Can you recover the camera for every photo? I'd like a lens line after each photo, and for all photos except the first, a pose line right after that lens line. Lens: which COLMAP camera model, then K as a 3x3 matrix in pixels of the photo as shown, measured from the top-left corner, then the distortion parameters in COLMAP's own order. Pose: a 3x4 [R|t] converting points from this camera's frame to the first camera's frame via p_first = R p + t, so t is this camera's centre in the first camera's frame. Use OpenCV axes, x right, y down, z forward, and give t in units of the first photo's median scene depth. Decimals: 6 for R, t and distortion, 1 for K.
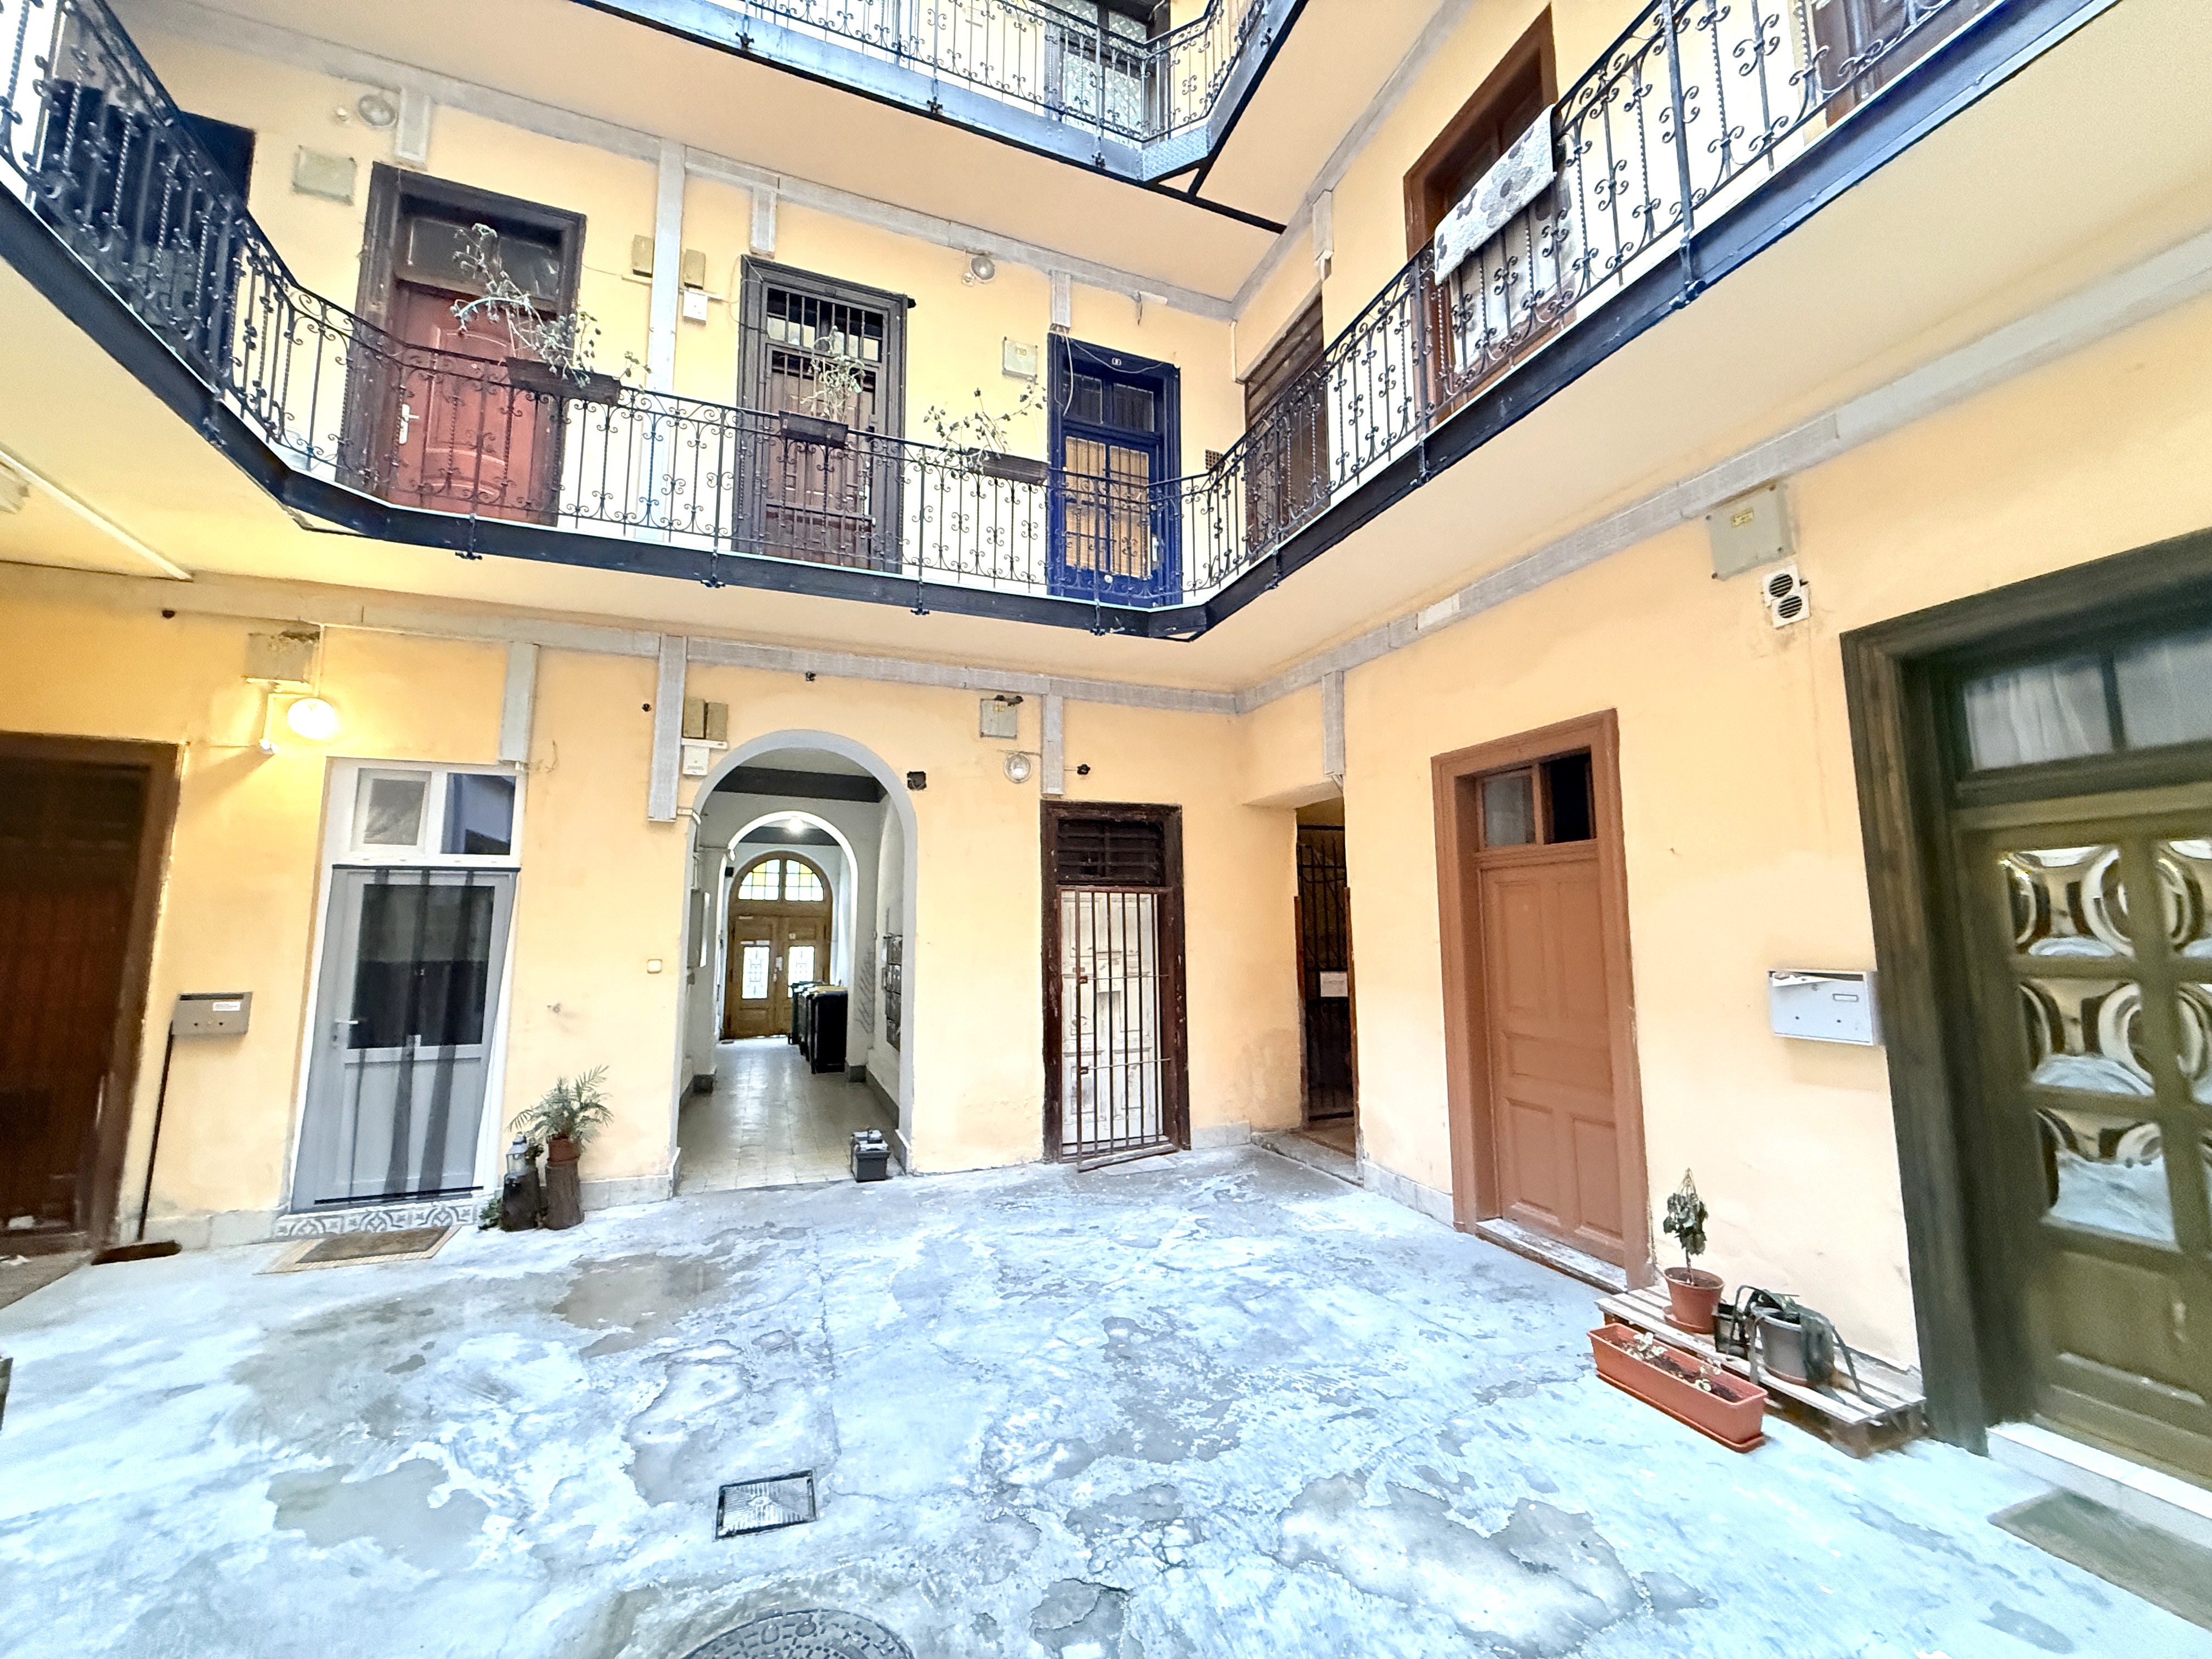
lens RADIAL K [[881.2, 0, 1097.1], [0, 881.2, 828.5], [0, 0, 1]] dist [0.002698, 0.000203]
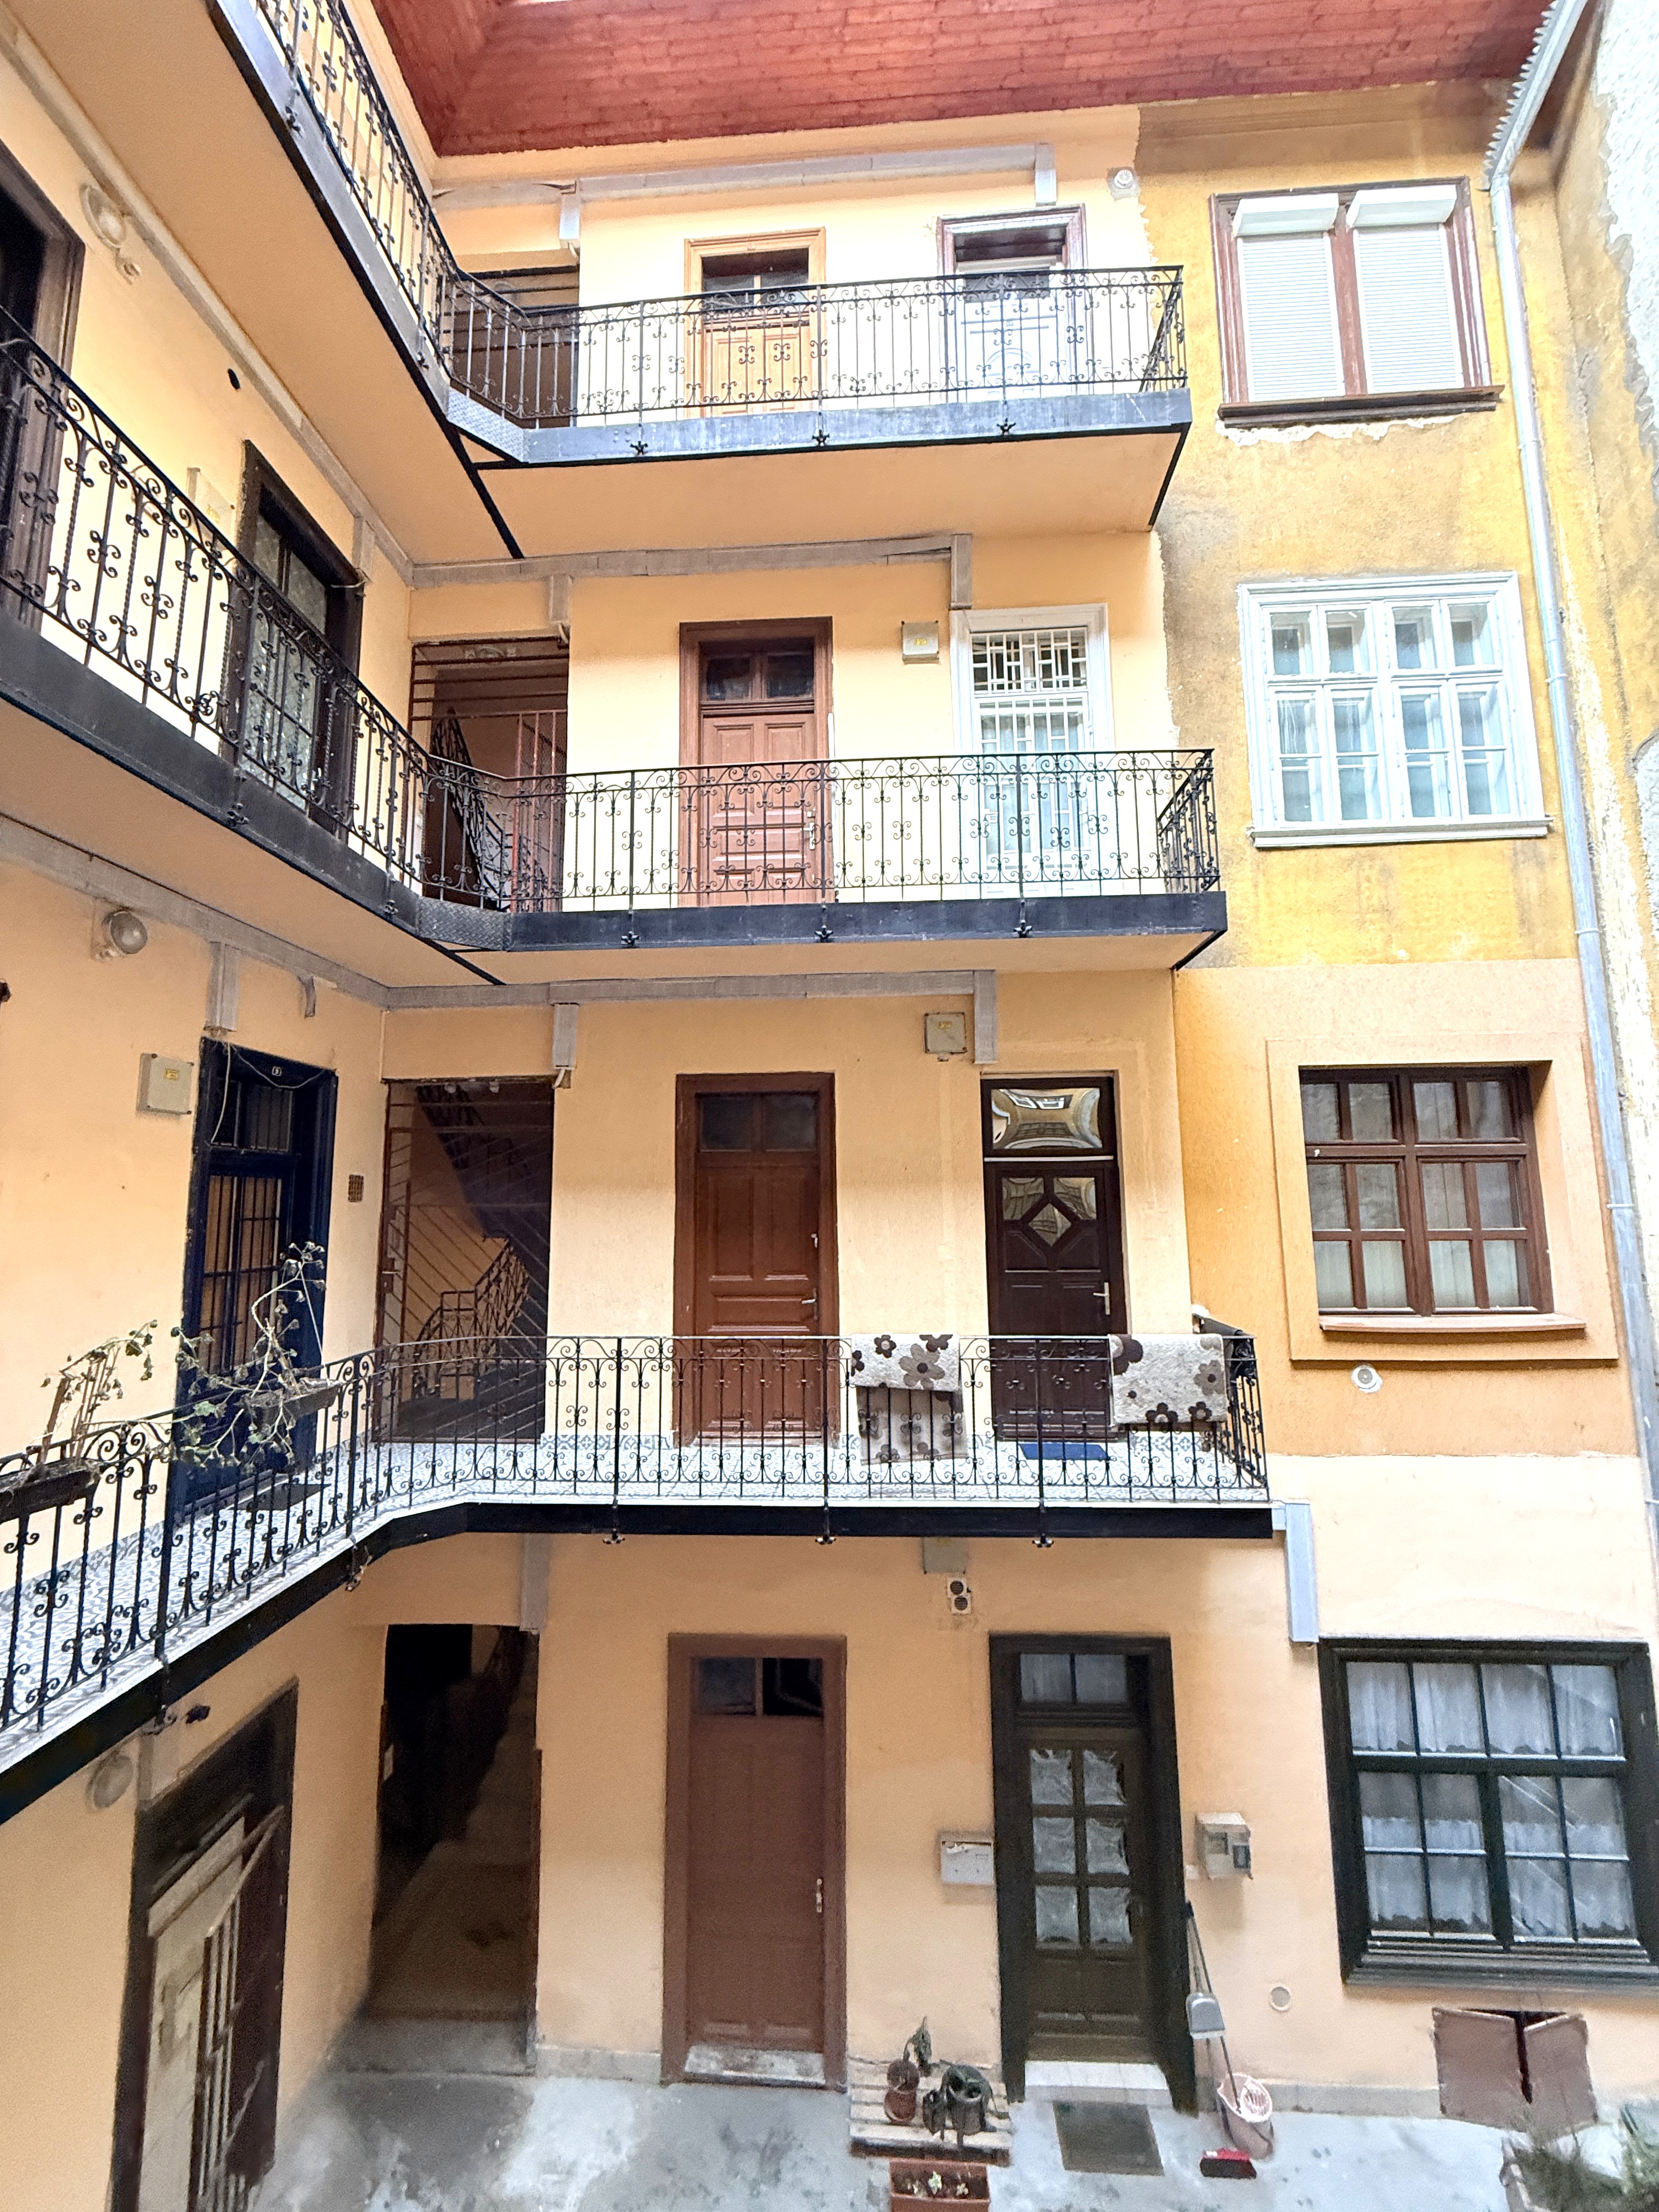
lens RADIAL K [[881.2, 0, 832.8], [0, 881.2, 1098.9], [0, 0, 1]] dist [0.002698, 0.000203]
pose [[0.403213, 0.108954, 0.908597, -0.587603], [-0.102589, 0.992010, -0.073430, -0.644554], [-0.909337, -0.063604, 0.411169, 0.352909]]
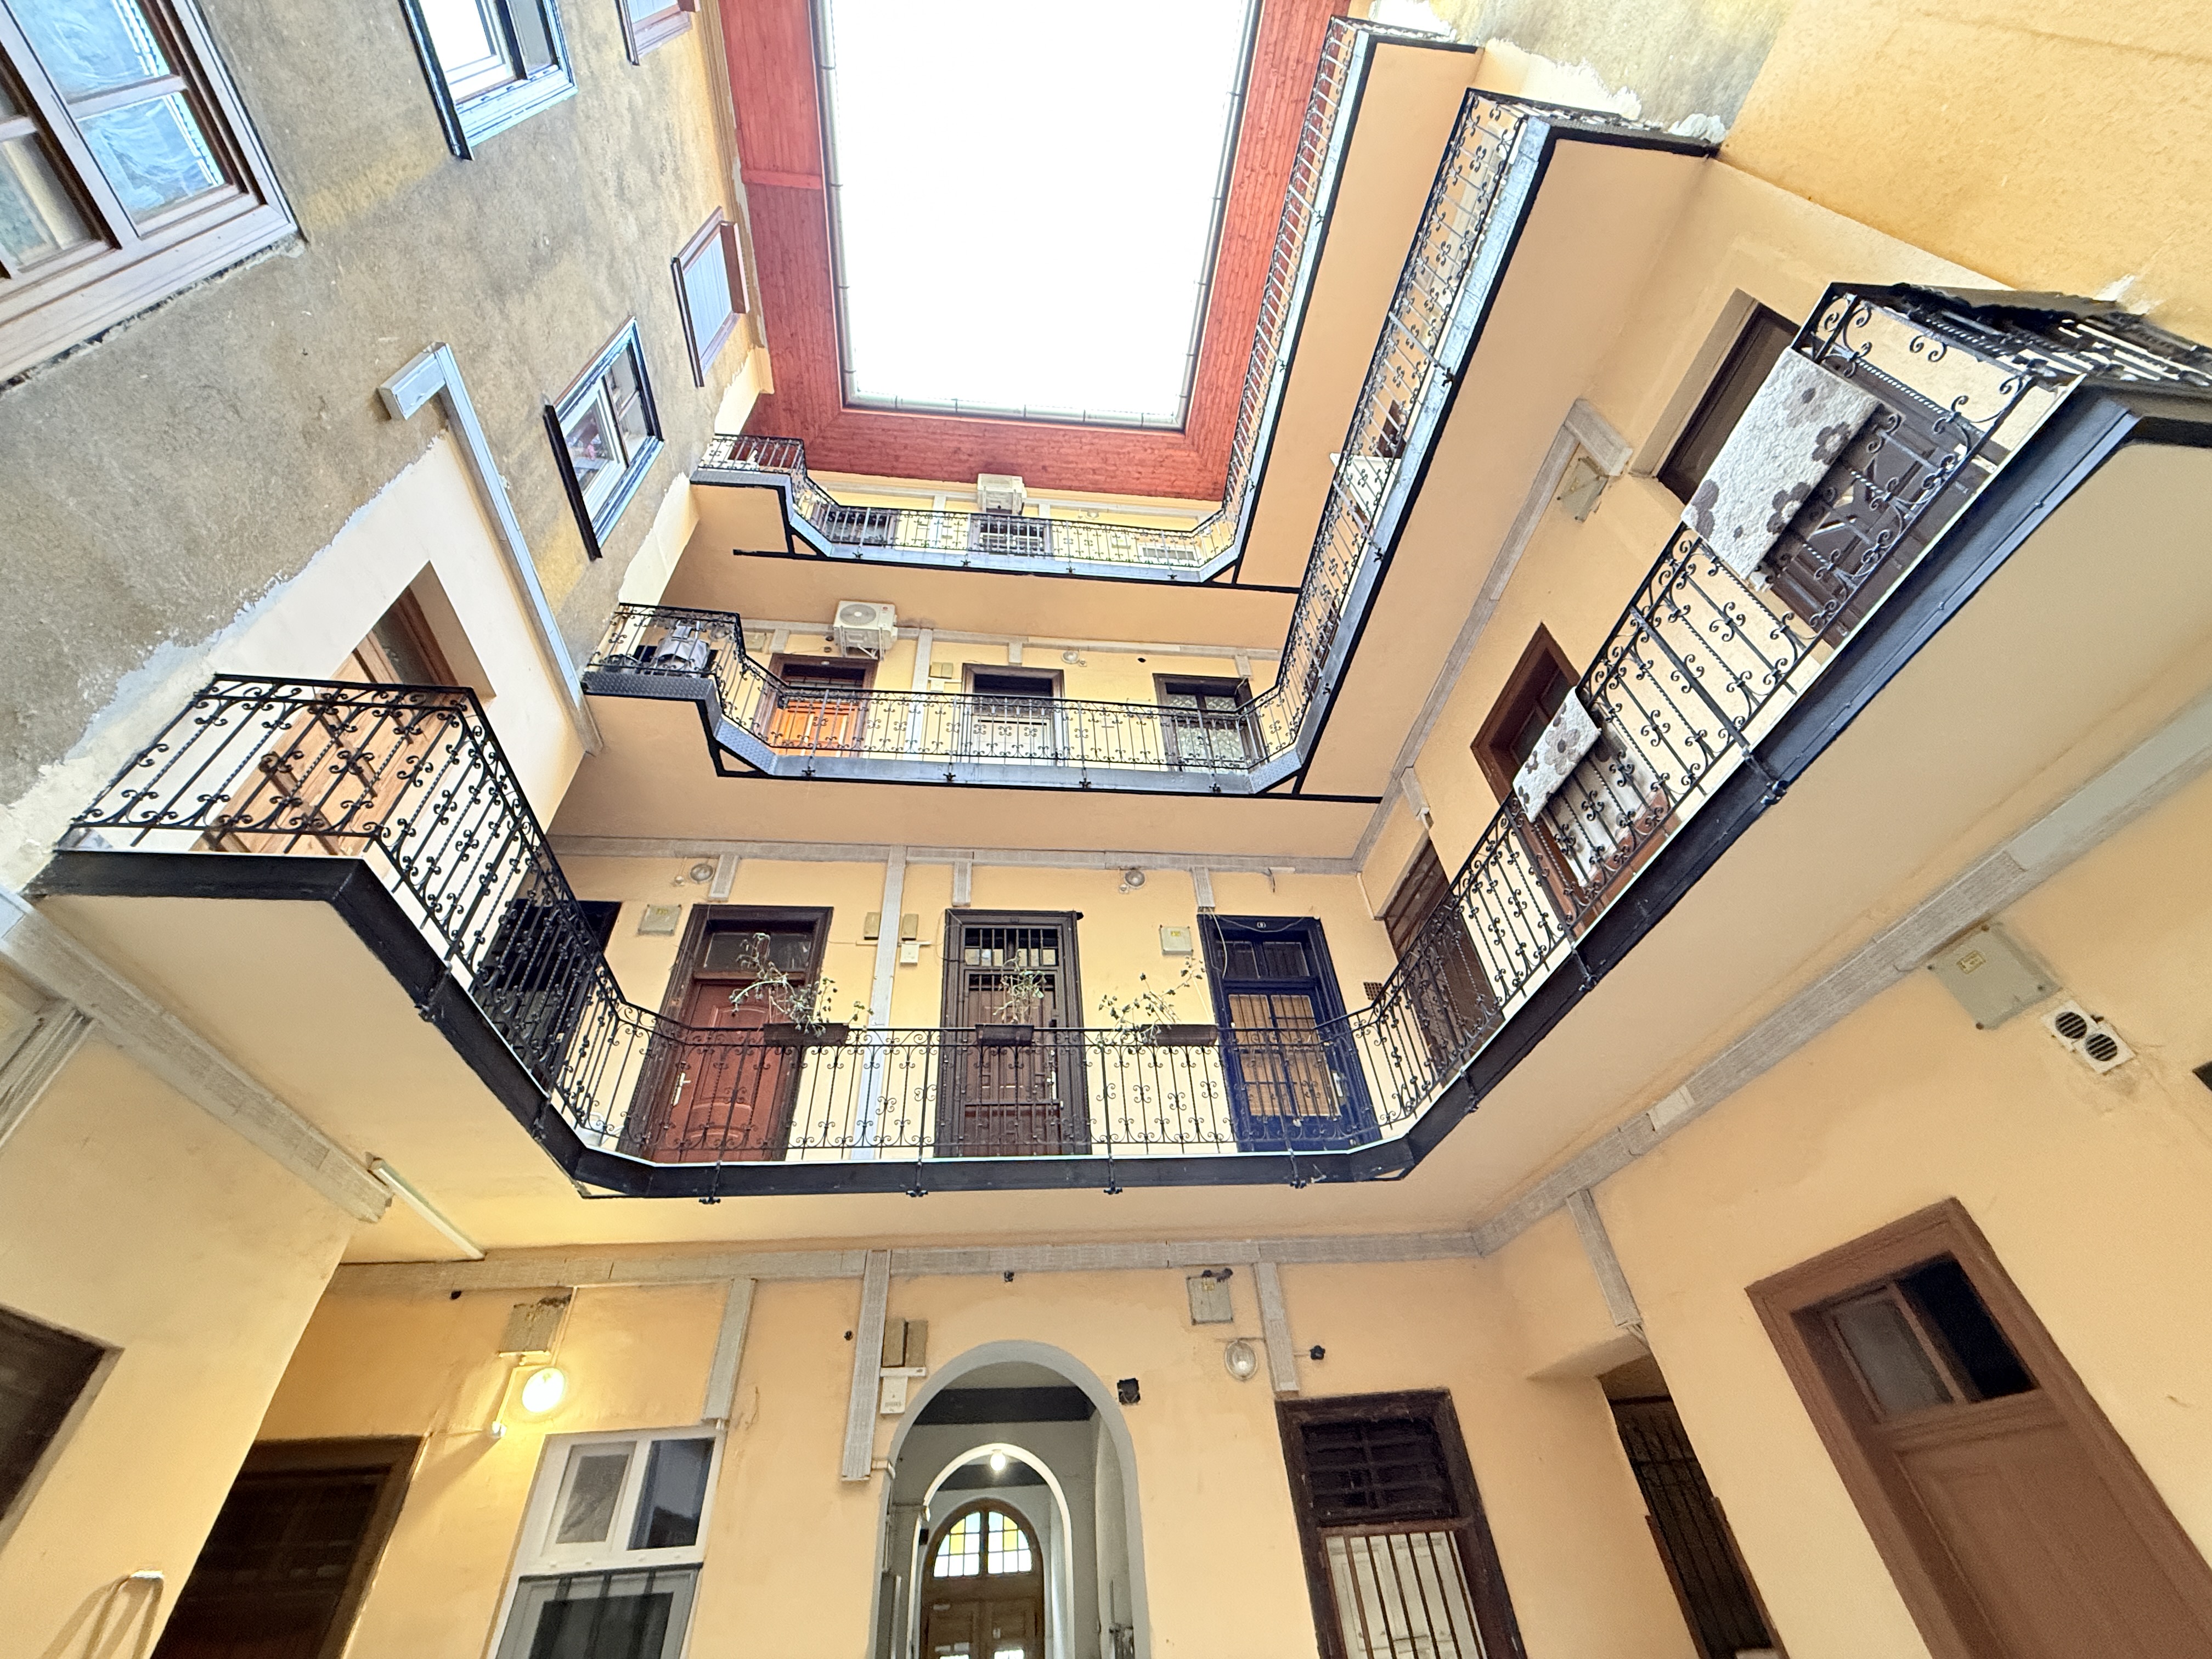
lens RADIAL K [[880.0, 0, 1095.4], [0, 880.0, 825.9], [0, 0, 1]] dist [0.000321, -0.000043]
pose [[0.967781, -0.207355, -0.142846, 0.005301], [0.089251, 0.812967, -0.575430, -0.013226], [0.235447, 0.544140, 0.805280, -0.019451]]
